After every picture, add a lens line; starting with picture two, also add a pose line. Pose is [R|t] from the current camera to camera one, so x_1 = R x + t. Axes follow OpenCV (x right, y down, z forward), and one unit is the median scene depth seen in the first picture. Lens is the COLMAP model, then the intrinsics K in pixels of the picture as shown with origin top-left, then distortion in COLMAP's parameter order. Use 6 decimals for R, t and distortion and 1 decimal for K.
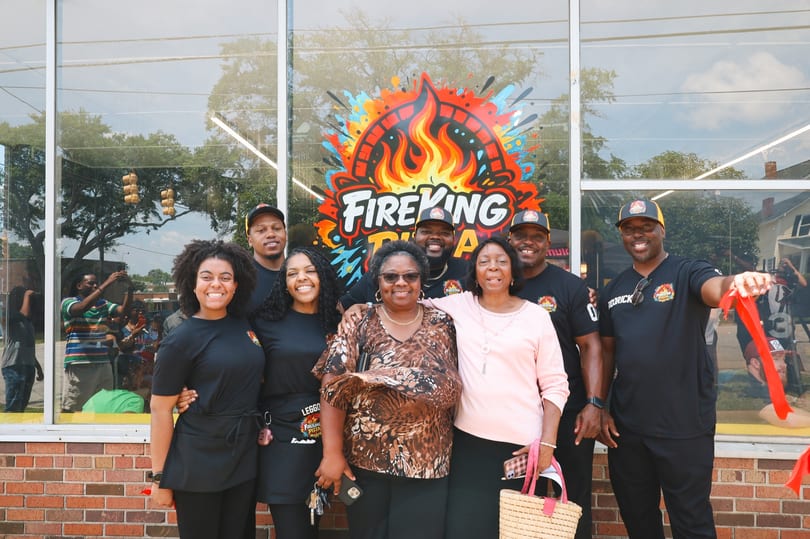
lens RADIAL K [[633.0, 0, 412.9], [0, 633.0, 275.7], [0, 0, 1]] dist [-0.019443, 0.040925]
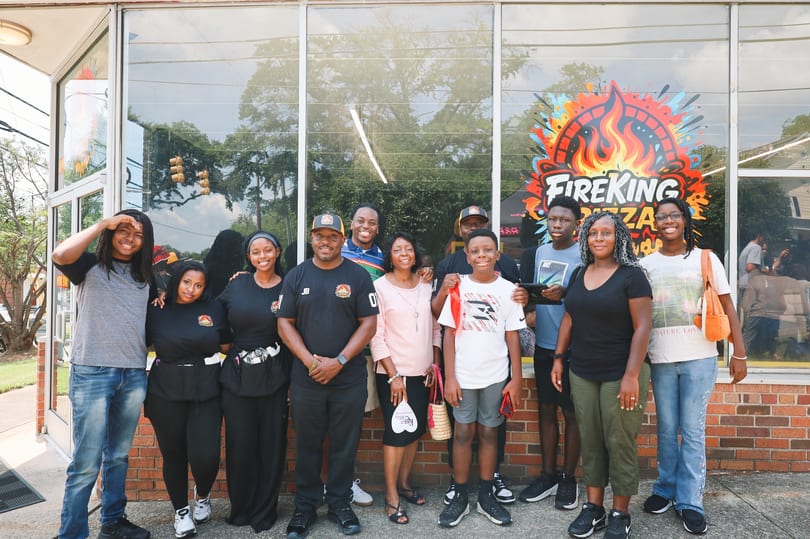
lens RADIAL K [[557.1, 0, 404.4], [0, 557.1, 260.2], [0, 0, 1]] dist [-0.007787, 0.003768]
pose [[0.998998, 0.011539, 0.043236, -0.436407], [-0.012189, 0.999816, 0.014785, 0.022030], [-0.043057, -0.015297, 0.998956, -0.082676]]
